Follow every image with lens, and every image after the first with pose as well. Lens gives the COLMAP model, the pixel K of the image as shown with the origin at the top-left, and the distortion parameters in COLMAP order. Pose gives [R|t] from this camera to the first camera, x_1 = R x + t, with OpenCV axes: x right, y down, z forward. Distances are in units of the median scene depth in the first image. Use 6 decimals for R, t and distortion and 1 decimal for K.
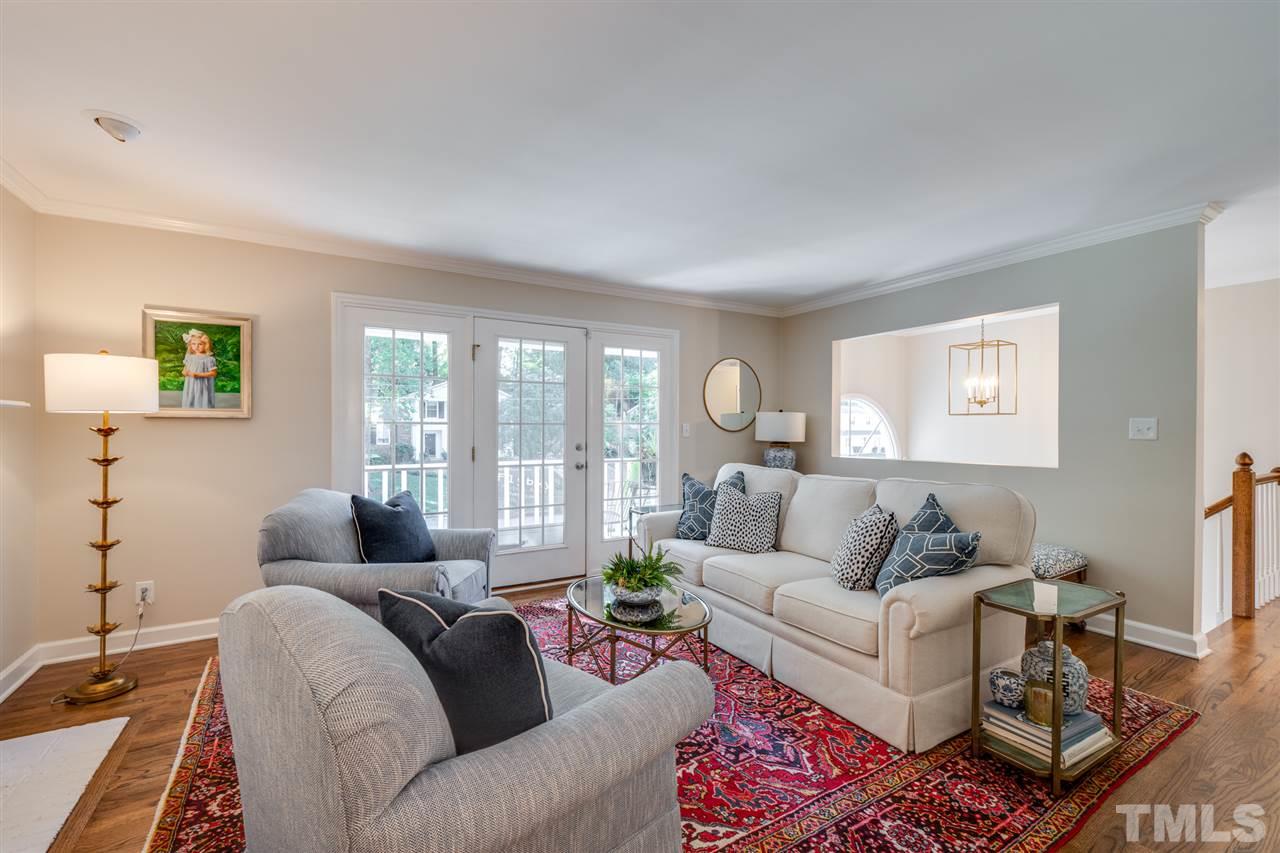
lens RADIAL K [[541.0, 0, 636.2], [0, 541.0, 430.1], [0, 0, 1]] dist [-0.001142, 0.000089]
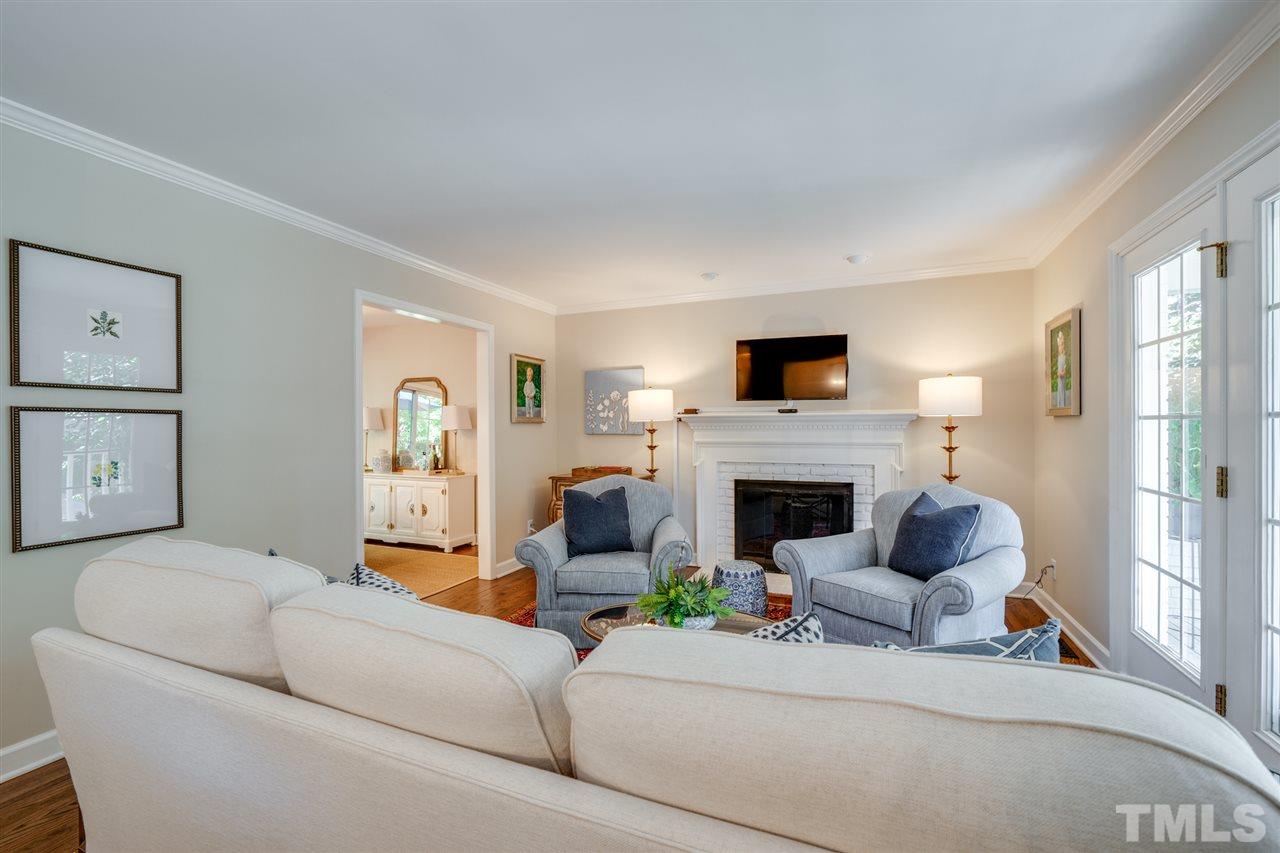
lens RADIAL K [[553.6, 0, 636.5], [0, 553.6, 430.2], [0, 0, 1]] dist [-0.001318, -0.000213]
pose [[-0.806089, 0.009726, -0.591714, 0.478202], [0.004945, 0.999941, 0.009699, -0.009737], [0.591773, 0.004892, -0.806090, 1.364876]]
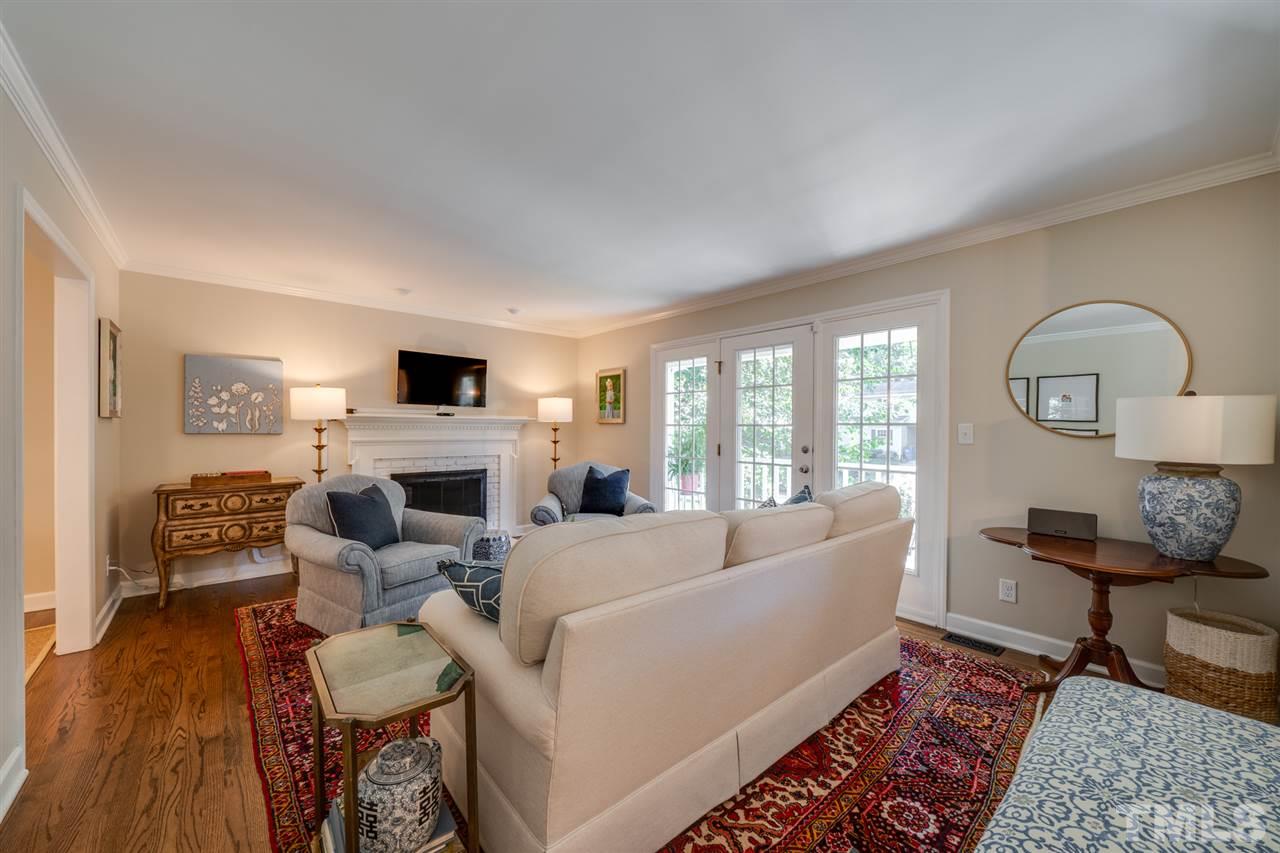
lens RADIAL K [[479.9, 0, 642.7], [0, 479.9, 430.6], [0, 0, 1]] dist [-0.002680, -0.000316]
pose [[0.189018, 0.006195, -0.981954, 0.937942], [-0.008808, 0.999951, 0.004614, -0.004859], [0.981934, 0.007777, 0.189064, 0.783298]]
